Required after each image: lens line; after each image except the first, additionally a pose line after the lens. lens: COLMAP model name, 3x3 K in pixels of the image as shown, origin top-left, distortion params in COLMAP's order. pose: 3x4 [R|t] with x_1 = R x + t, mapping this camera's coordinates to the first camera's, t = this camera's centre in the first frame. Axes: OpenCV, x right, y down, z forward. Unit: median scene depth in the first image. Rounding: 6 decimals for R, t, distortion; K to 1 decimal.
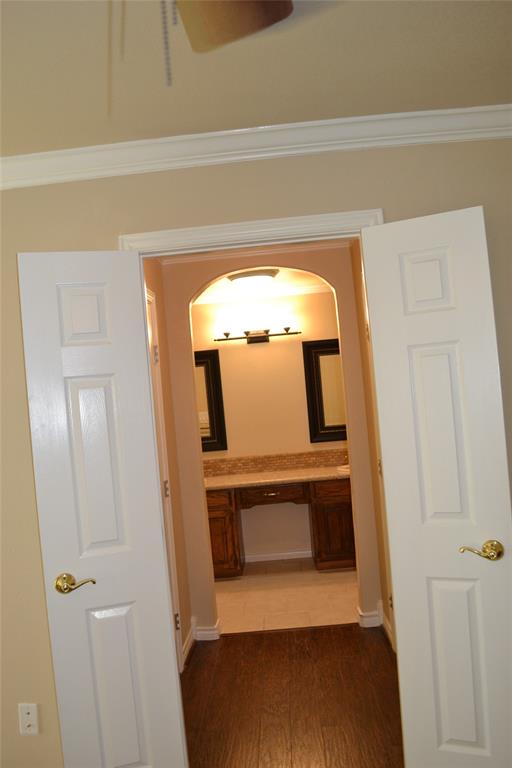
lens RADIAL K [[606.5, 0, 255.4], [0, 606.5, 382.6], [0, 0, 1]] dist [-0.080845, 0.013912]
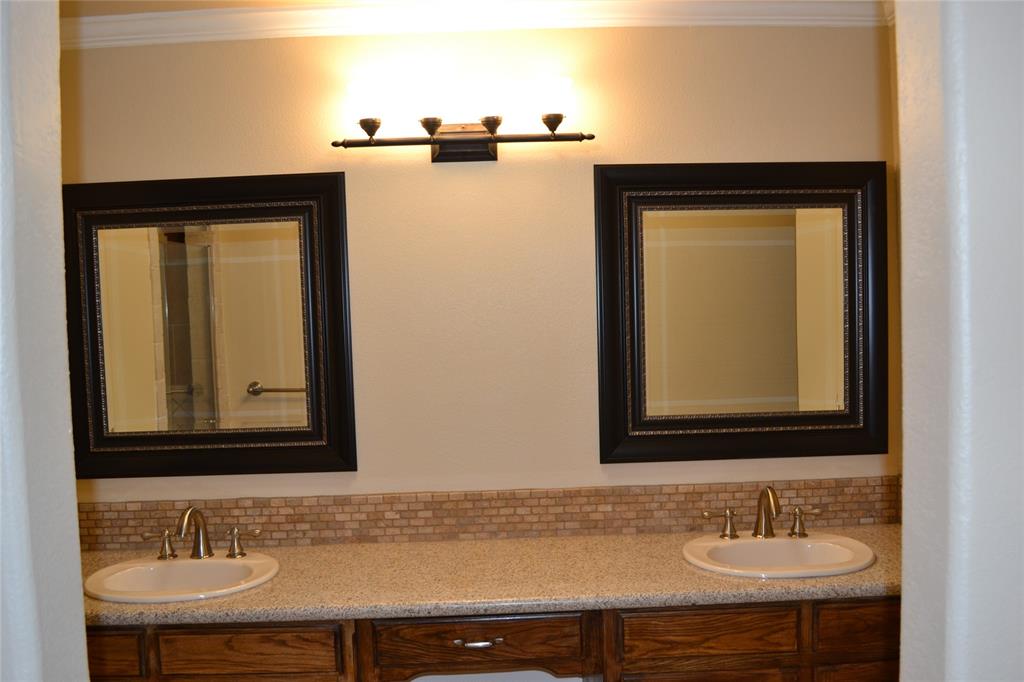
lens RADIAL K [[808.7, 0, 514.1], [0, 808.7, 340.0], [0, 0, 1]] dist [-0.080845, 0.013912]
pose [[0.997148, 0.056067, 0.050520, 0.015120], [-0.058141, 0.997484, 0.040551, 0.014061], [-0.048119, -0.043372, 0.997899, 0.550806]]
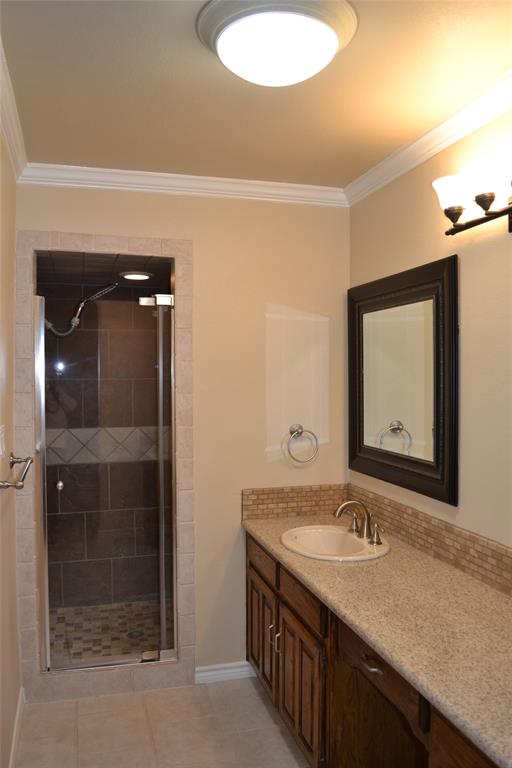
lens RADIAL K [[606.5, 0, 255.9], [0, 606.5, 385.1], [0, 0, 1]] dist [-0.080845, 0.013912]
pose [[0.309075, 0.108843, -0.944789, 0.283520], [-0.011965, 0.993796, 0.110575, -0.012350], [0.950963, -0.022872, 0.308459, 0.756812]]
